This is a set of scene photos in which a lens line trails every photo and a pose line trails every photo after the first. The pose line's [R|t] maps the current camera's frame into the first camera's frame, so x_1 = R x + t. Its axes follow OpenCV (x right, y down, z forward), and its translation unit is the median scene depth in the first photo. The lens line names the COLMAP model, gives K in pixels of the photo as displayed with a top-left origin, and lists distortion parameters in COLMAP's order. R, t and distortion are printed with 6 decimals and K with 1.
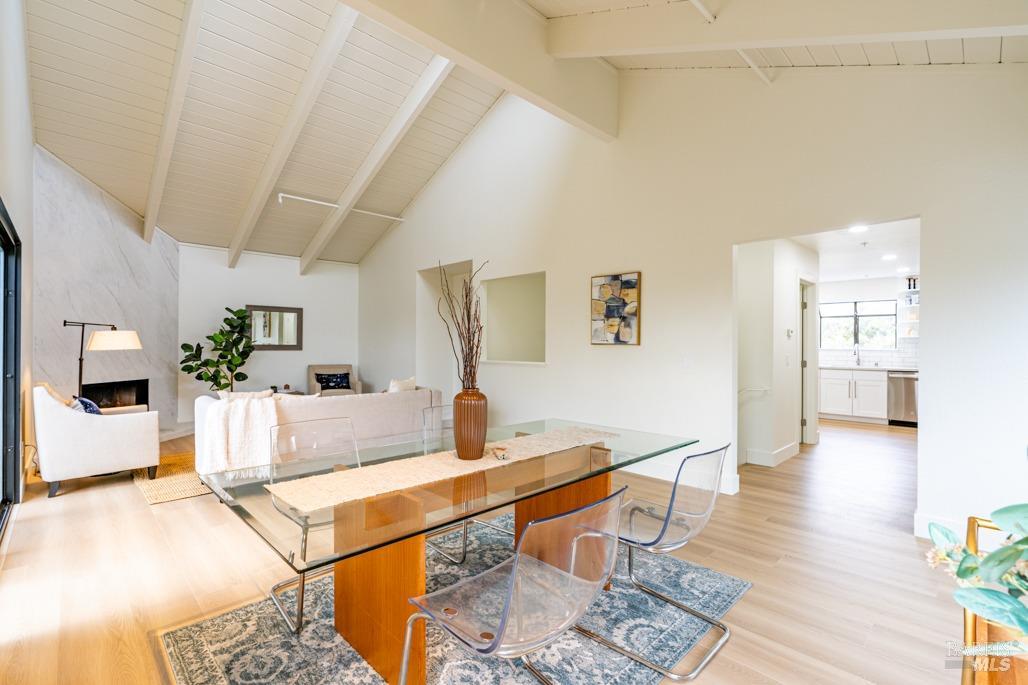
lens RADIAL K [[461.4, 0, 516.1], [0, 461.4, 345.0], [0, 0, 1]] dist [-0.019156, 0.000324]
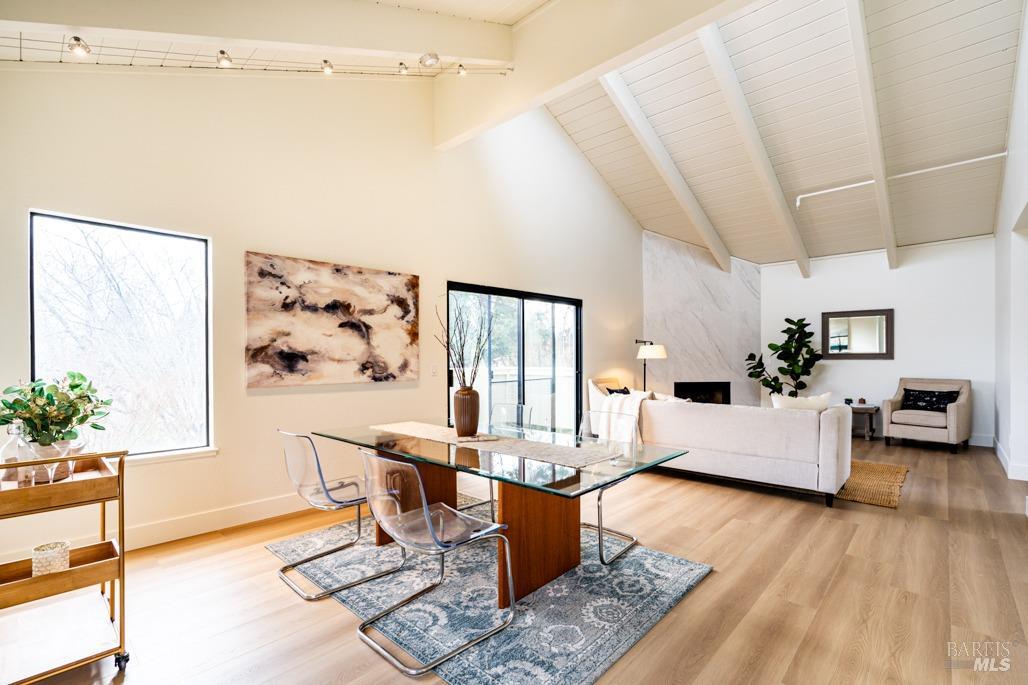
lens RADIAL K [[461.4, 0, 510.9], [0, 461.4, 353.4], [0, 0, 1]] dist [-0.019156, 0.000324]
pose [[0.036999, -0.011660, -0.999247, 0.477471], [0.007920, 0.999904, -0.011374, 0.006404], [0.999284, -0.007493, 0.037087, 0.407270]]
